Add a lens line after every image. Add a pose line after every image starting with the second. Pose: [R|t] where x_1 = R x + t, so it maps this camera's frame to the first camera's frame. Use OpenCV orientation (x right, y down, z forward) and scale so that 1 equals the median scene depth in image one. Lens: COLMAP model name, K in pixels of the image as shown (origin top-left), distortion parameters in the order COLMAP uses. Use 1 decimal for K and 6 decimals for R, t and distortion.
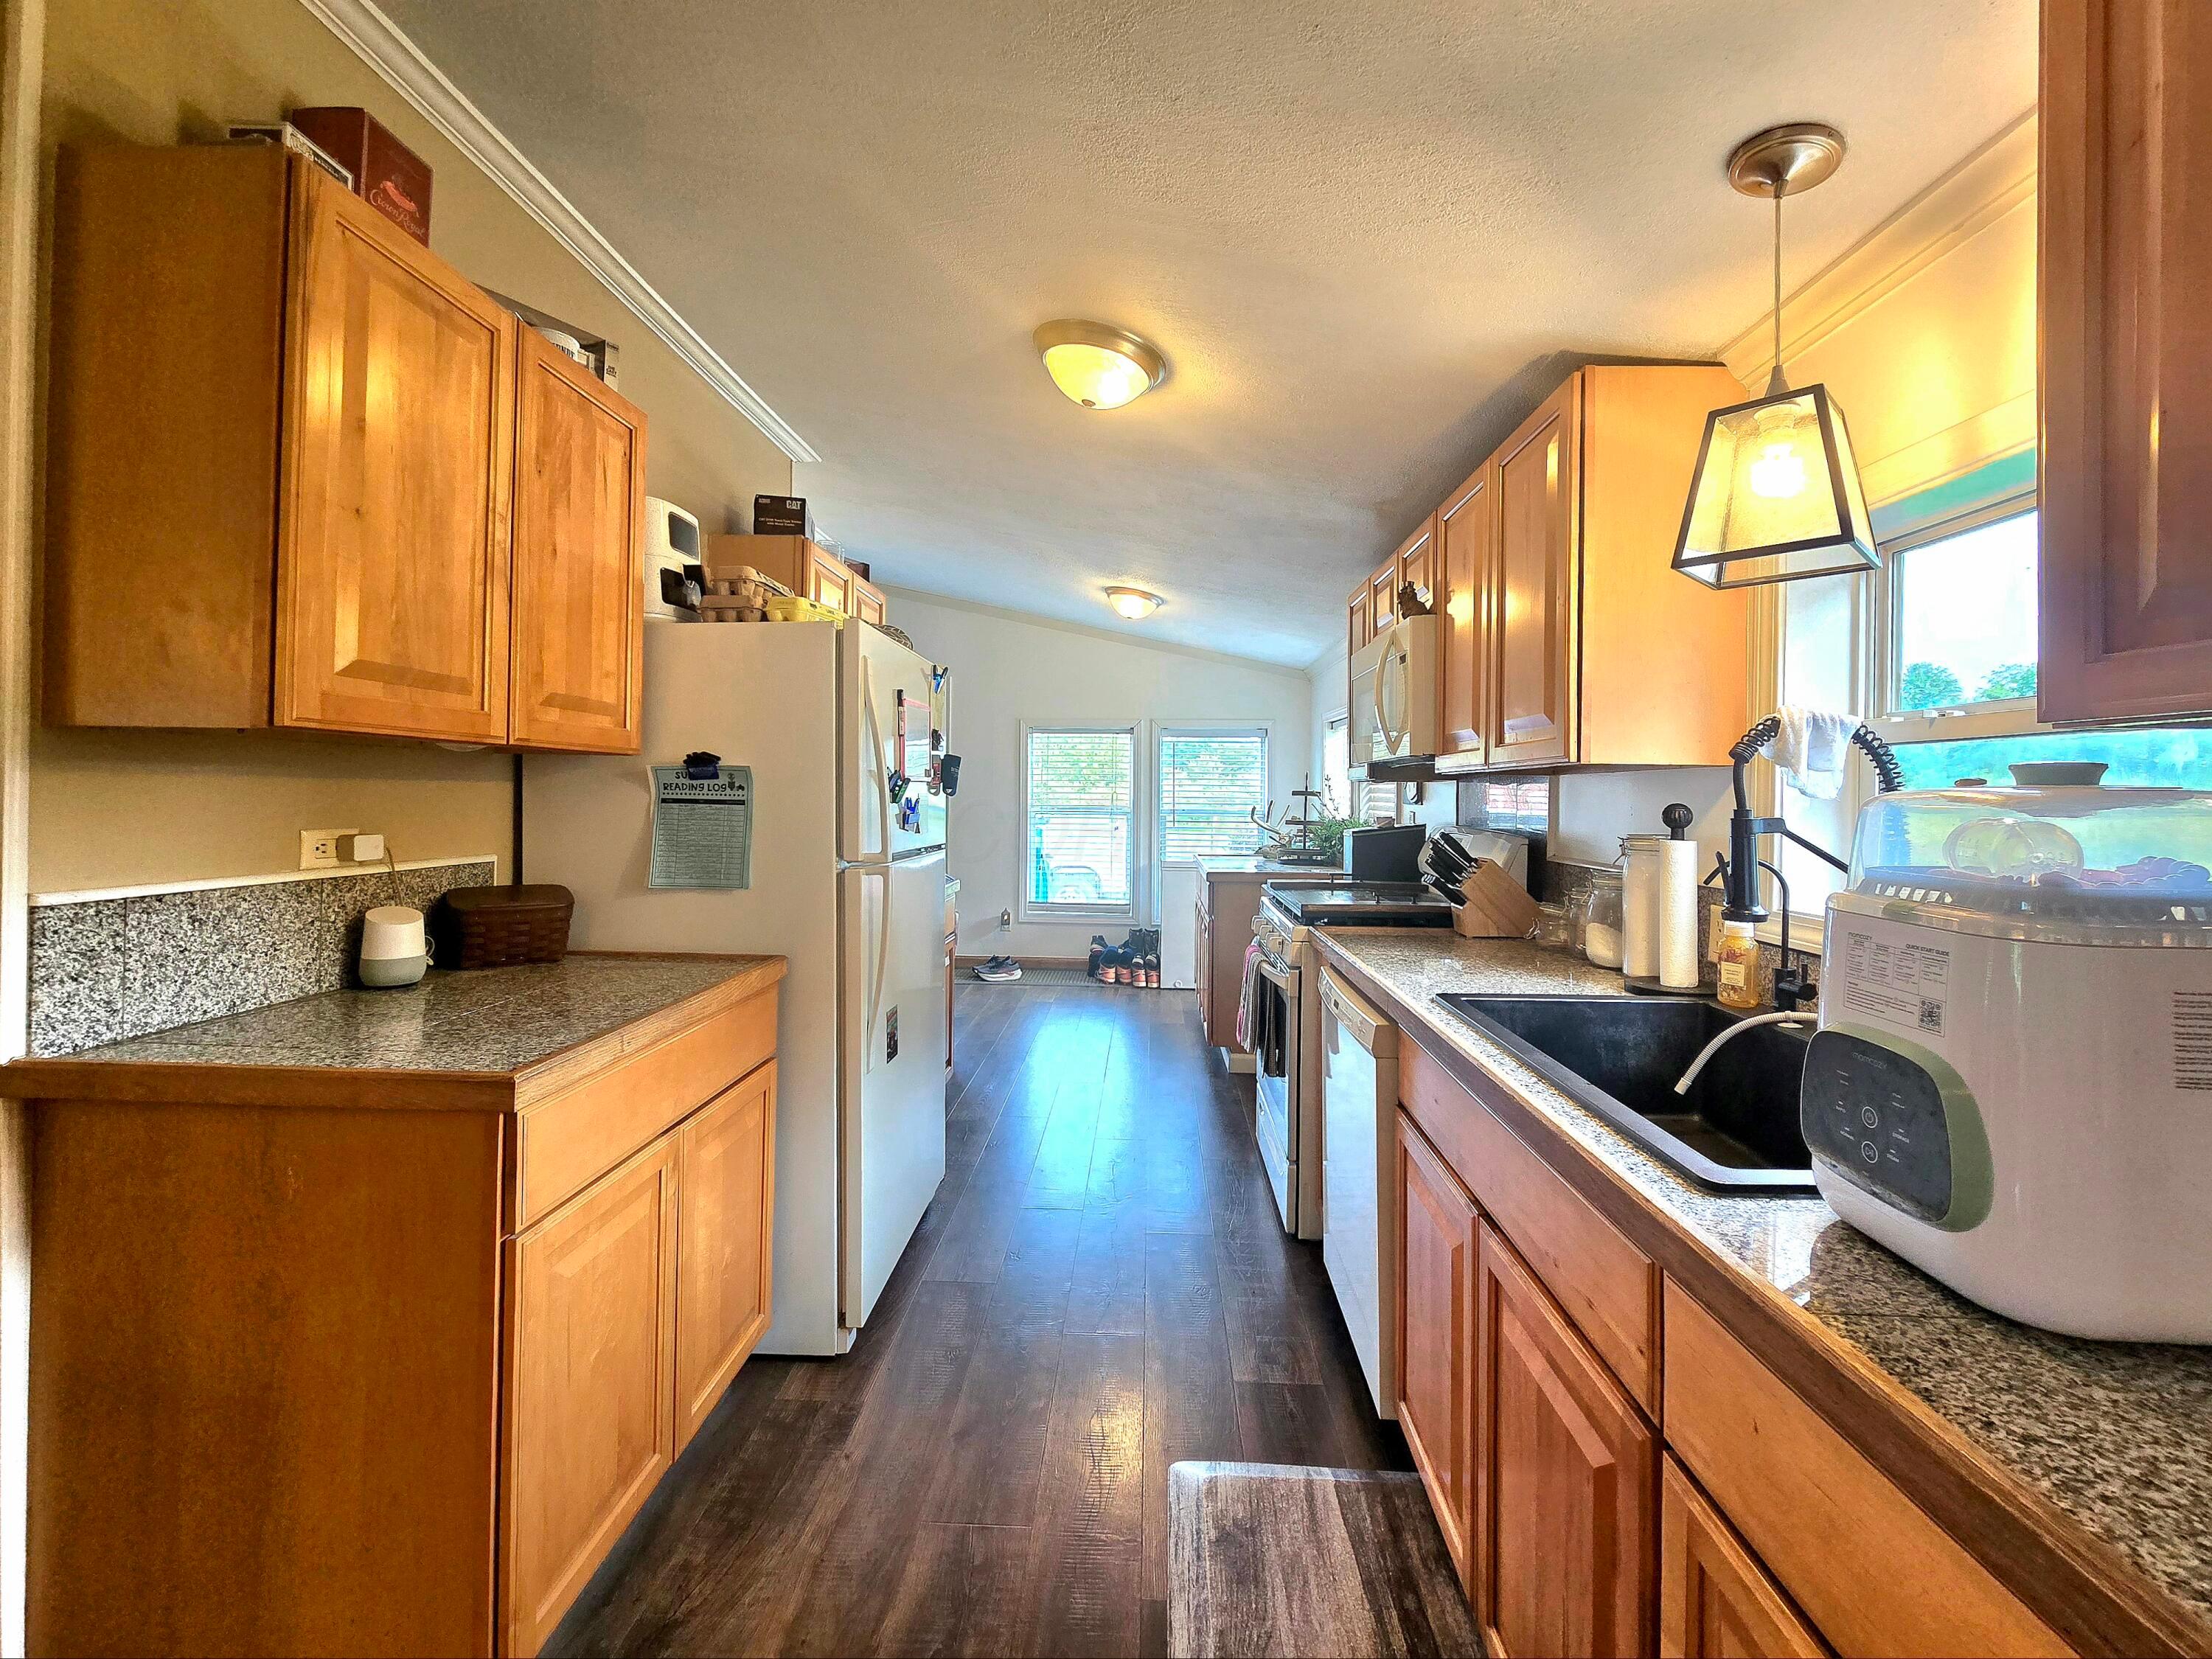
lens RADIAL K [[906.4, 0, 1103.9], [0, 906.4, 792.5], [0, 0, 1]] dist [-0.003718, 0.000091]
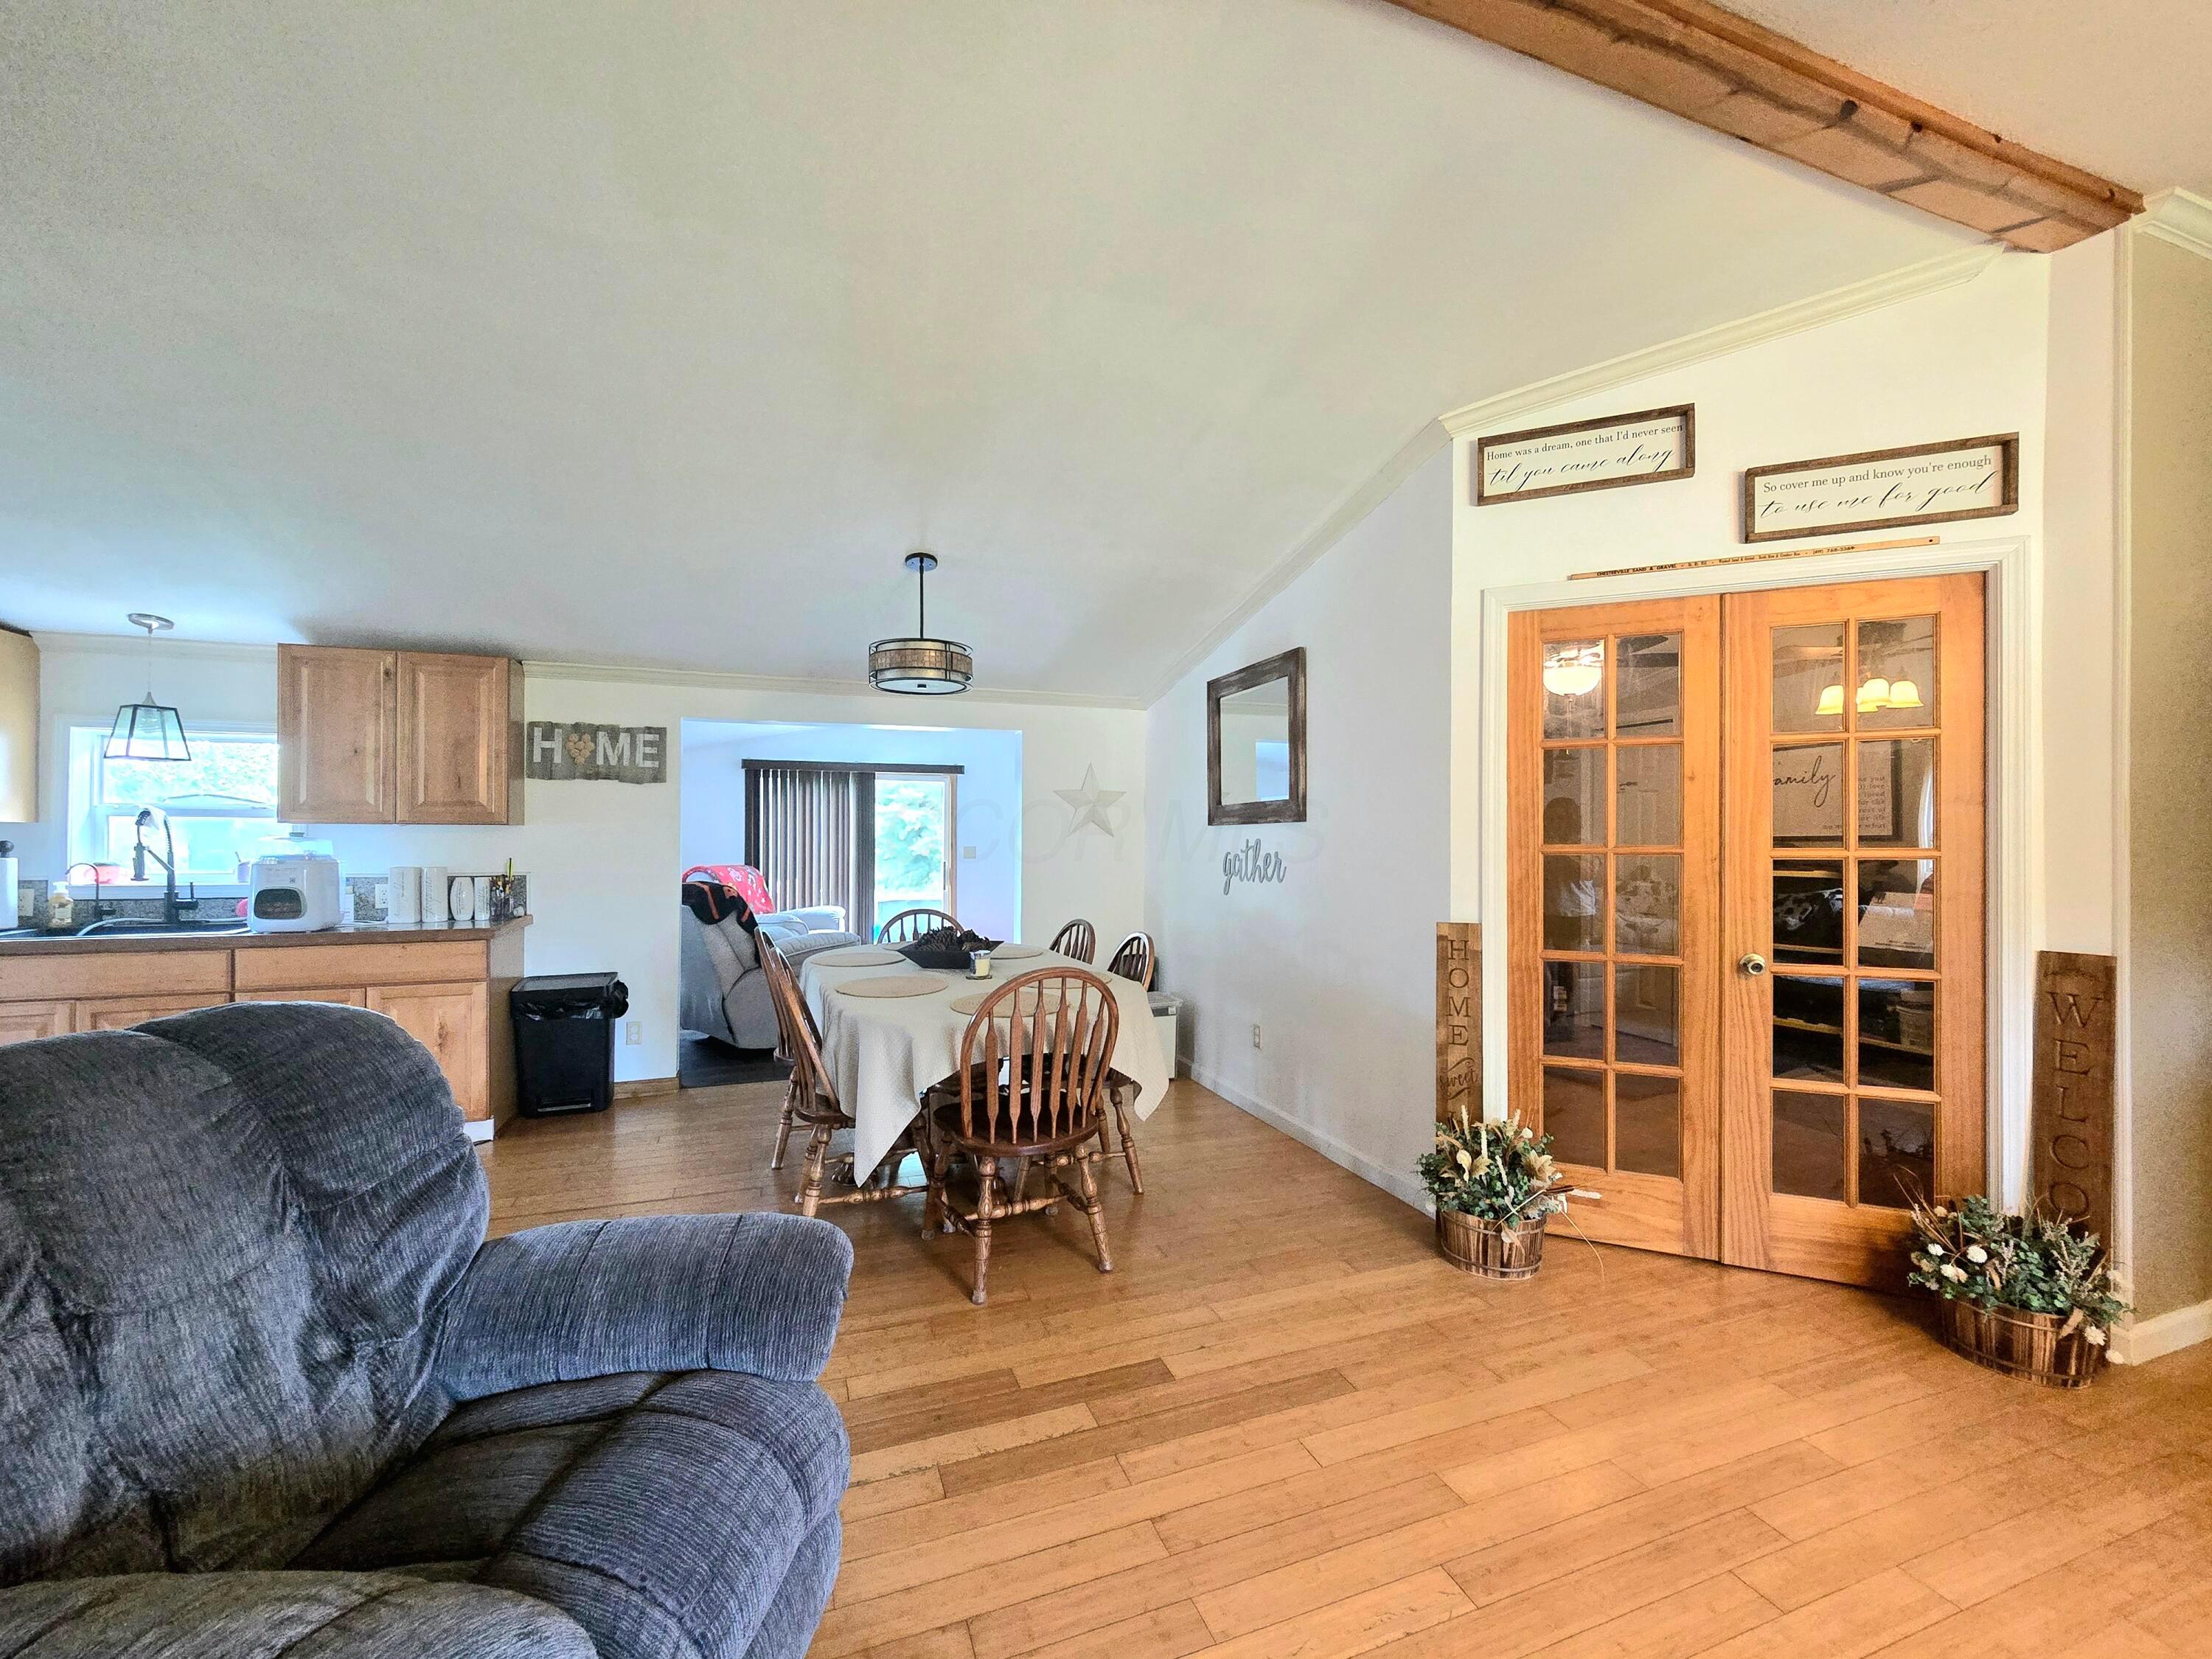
lens RADIAL K [[889.9, 0, 1102.6], [0, 889.9, 829.2], [0, 0, 1]] dist [0.001547, 0.000335]
pose [[-0.389493, -0.003988, 0.921021, -2.029905], [-0.008667, 0.999962, 0.000665, -0.034204], [-0.920989, -0.007724, -0.389513, -0.468610]]
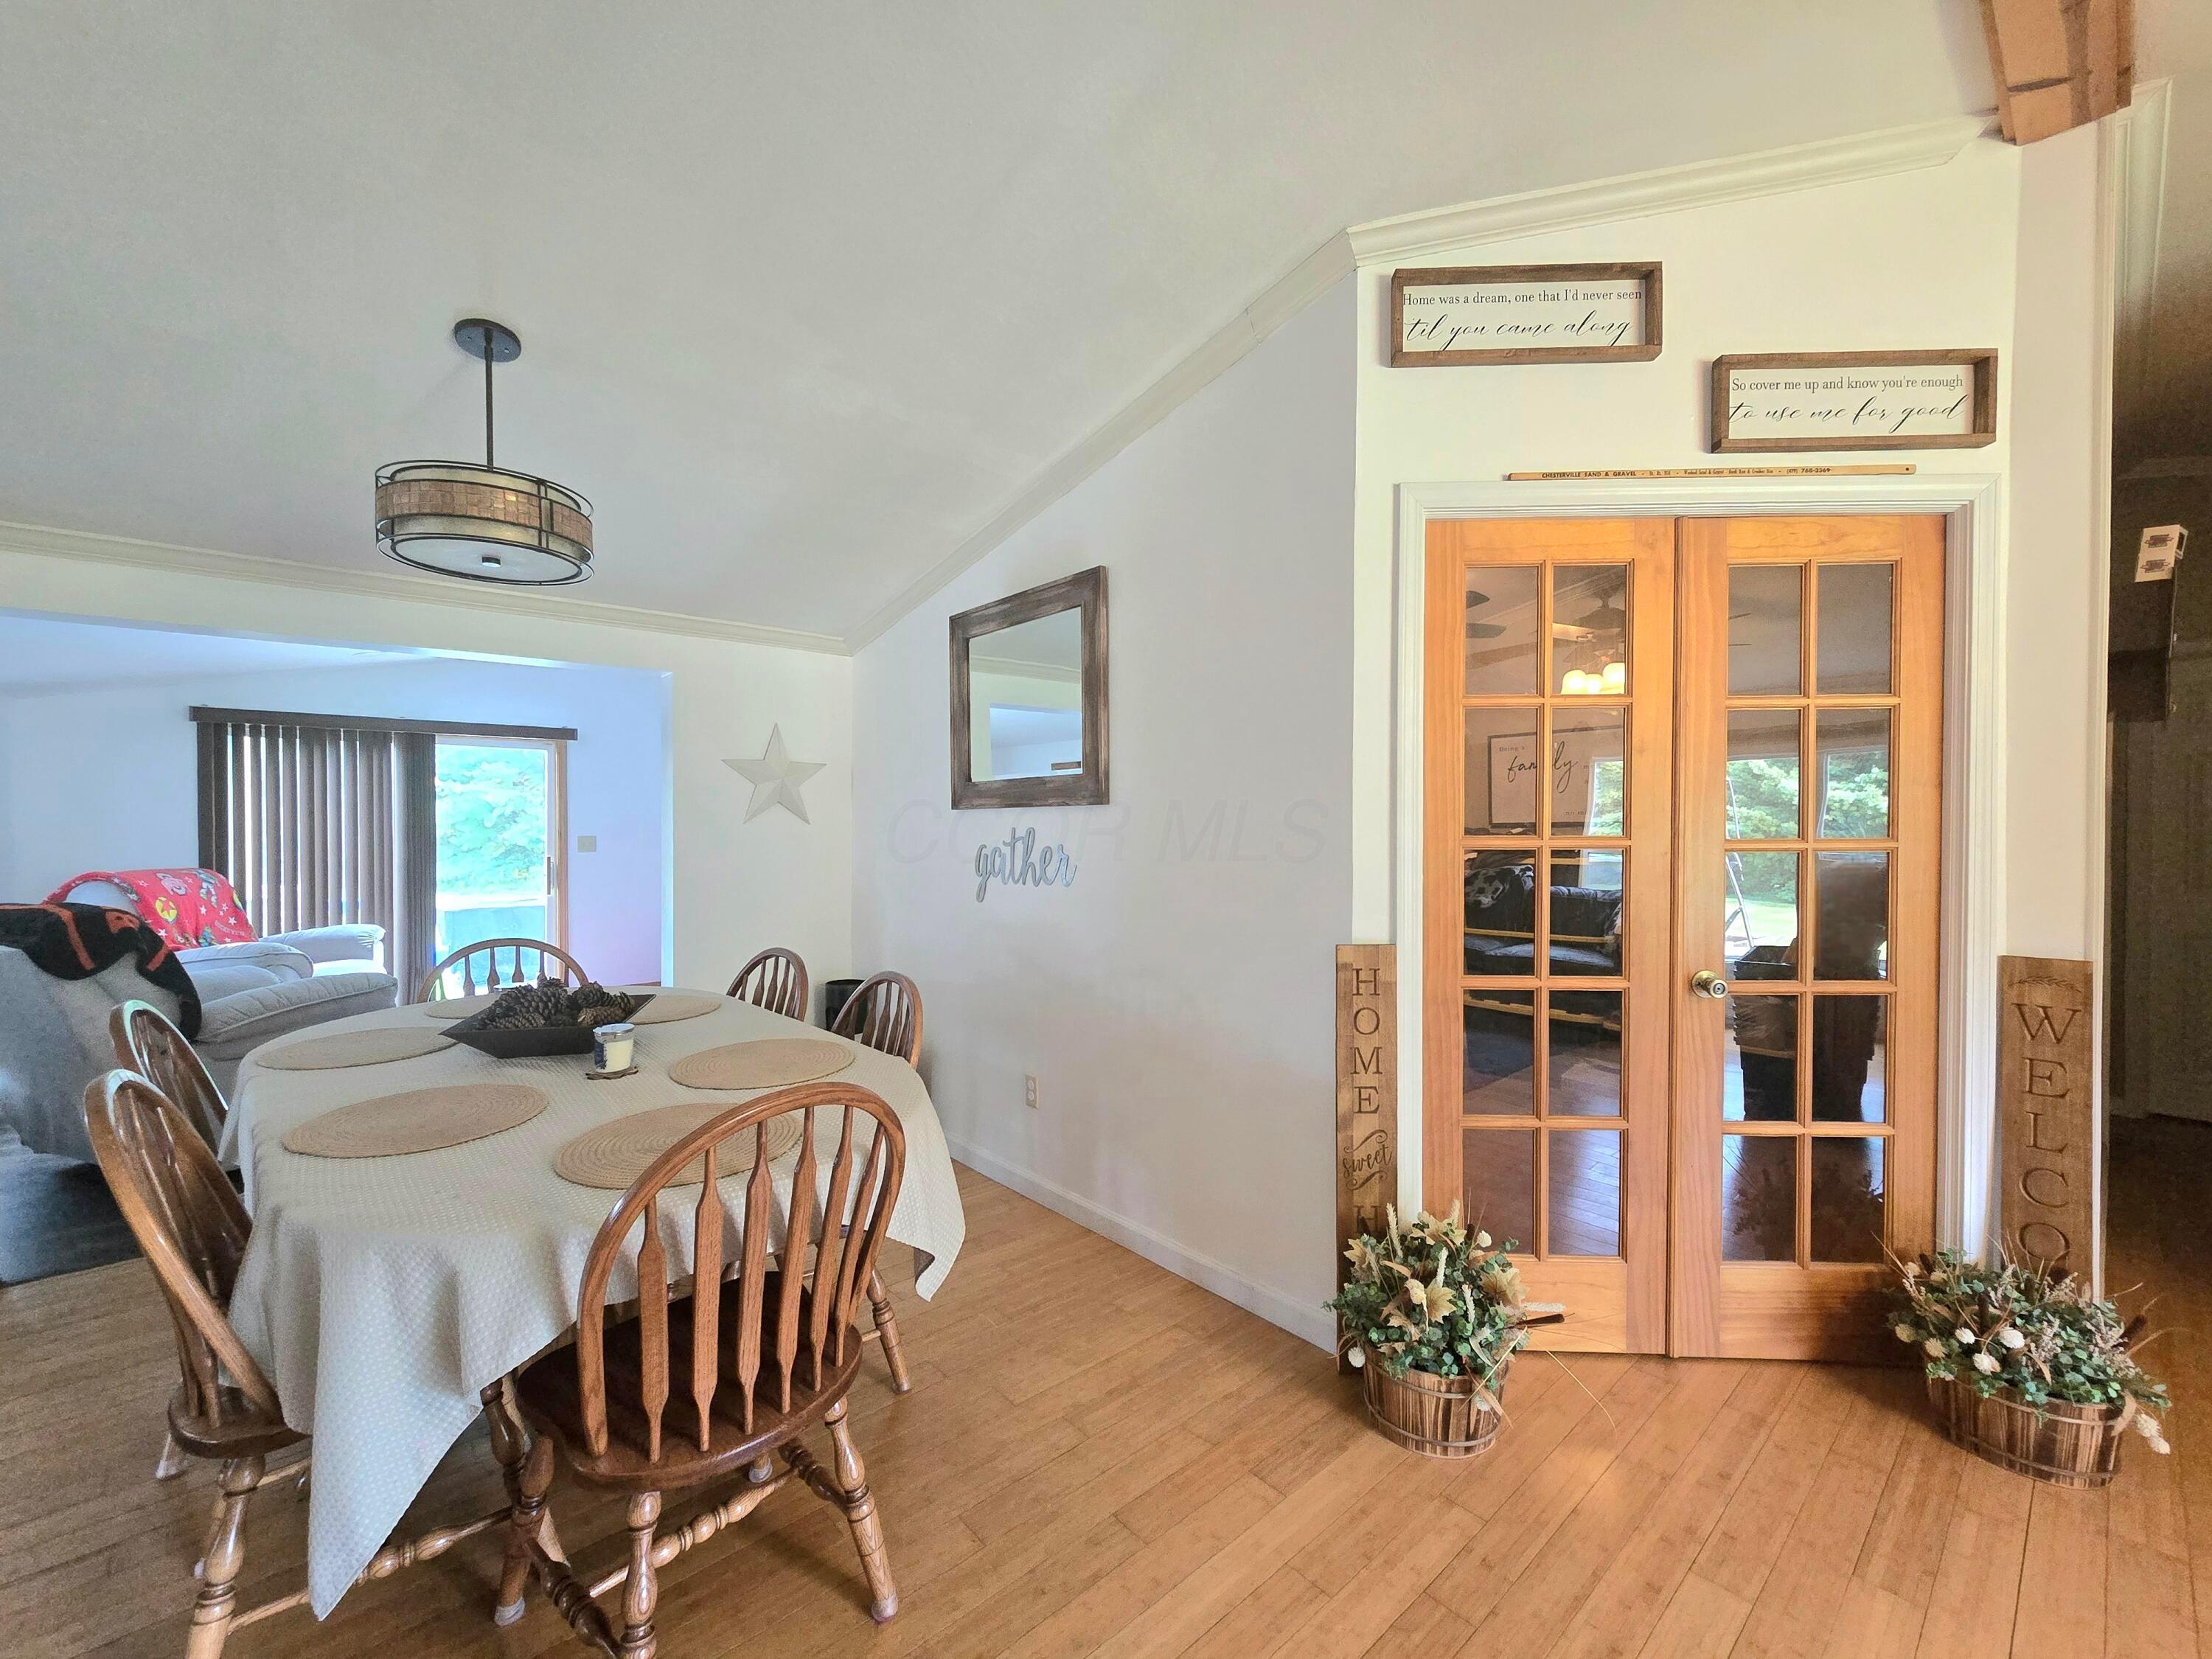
lens RADIAL K [[911.4, 0, 1113.4], [0, 911.4, 833.6], [0, 0, 1]] dist [-0.002274, 0.000467]
pose [[-0.701519, -0.020105, 0.712367, -1.437300], [-0.009730, 0.999779, 0.018635, -0.033251], [-0.712584, 0.006142, -0.701560, -0.615075]]
